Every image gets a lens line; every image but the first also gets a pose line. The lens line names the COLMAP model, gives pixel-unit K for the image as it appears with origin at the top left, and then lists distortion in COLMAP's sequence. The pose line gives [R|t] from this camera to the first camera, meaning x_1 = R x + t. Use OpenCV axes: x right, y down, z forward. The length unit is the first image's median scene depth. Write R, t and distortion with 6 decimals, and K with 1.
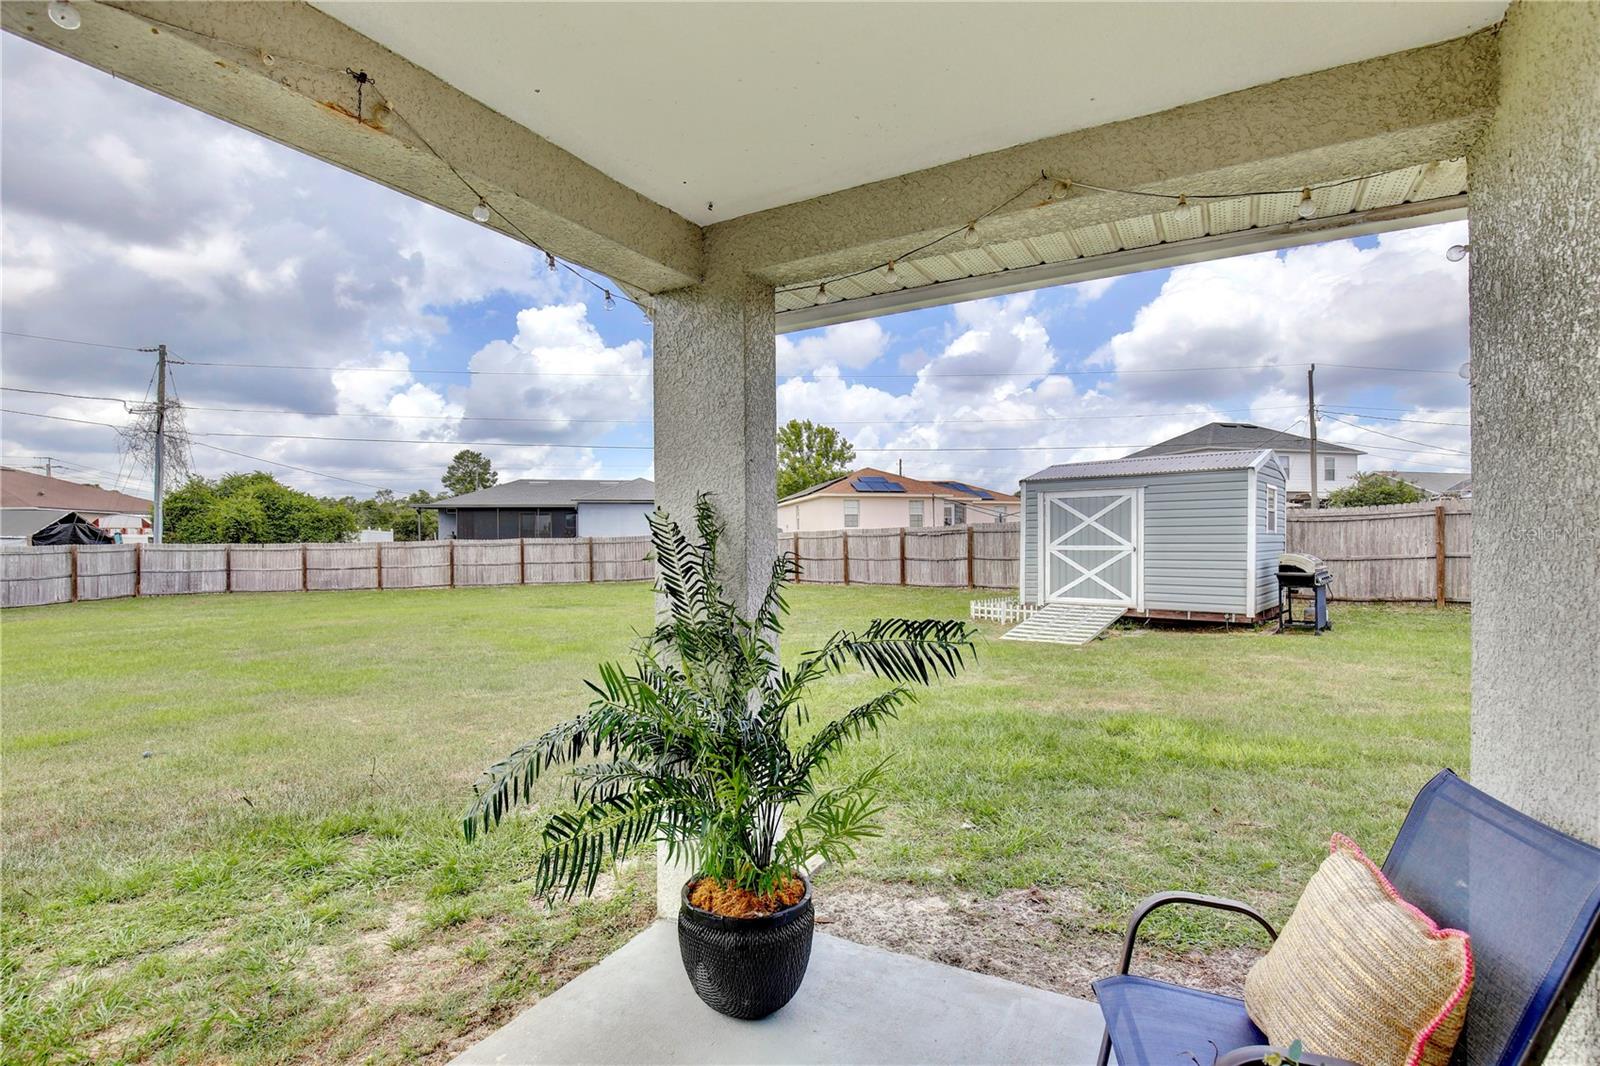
lens RADIAL K [[752.0, 0, 805.5], [0, 752.0, 544.9], [0, 0, 1]] dist [-0.045261, 0.010418]
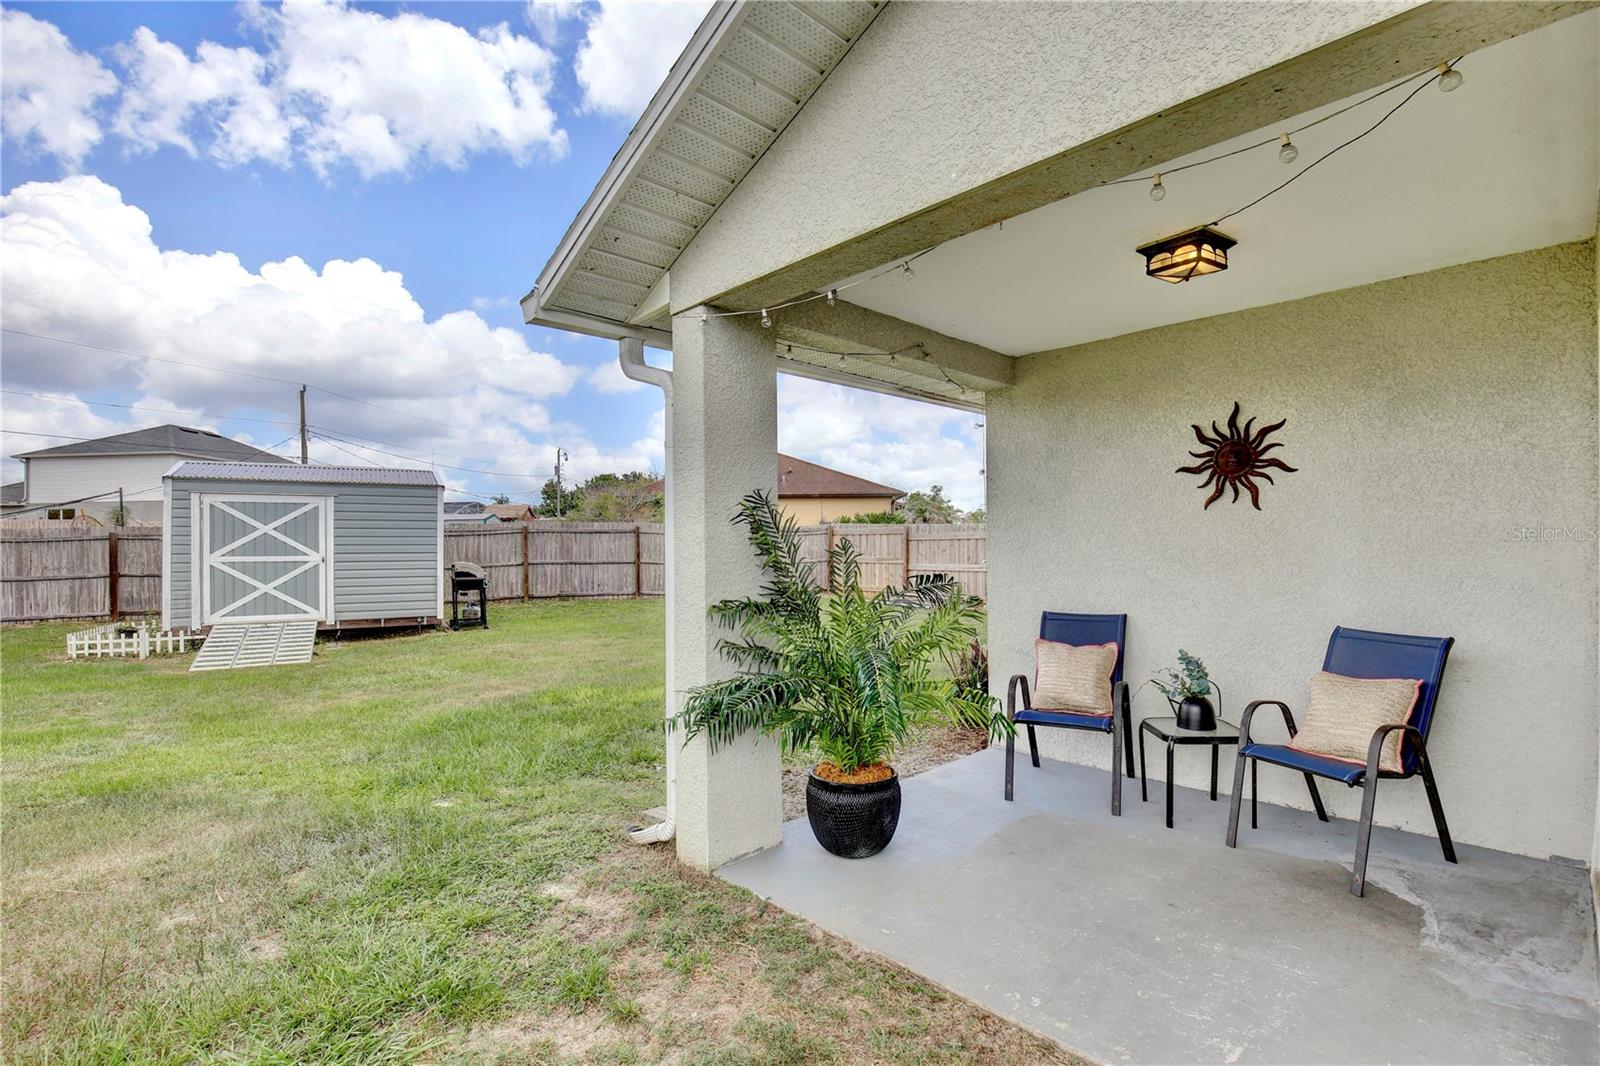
lens RADIAL K [[752.0, 0, 805.5], [0, 752.0, 544.9], [0, 0, 1]] dist [-0.045261, 0.010418]
pose [[0.287757, 0.011306, 0.957637, -0.163888], [0.013540, 0.999782, -0.015872, 0.005765], [-0.957608, 0.017534, 0.287541, 0.072406]]
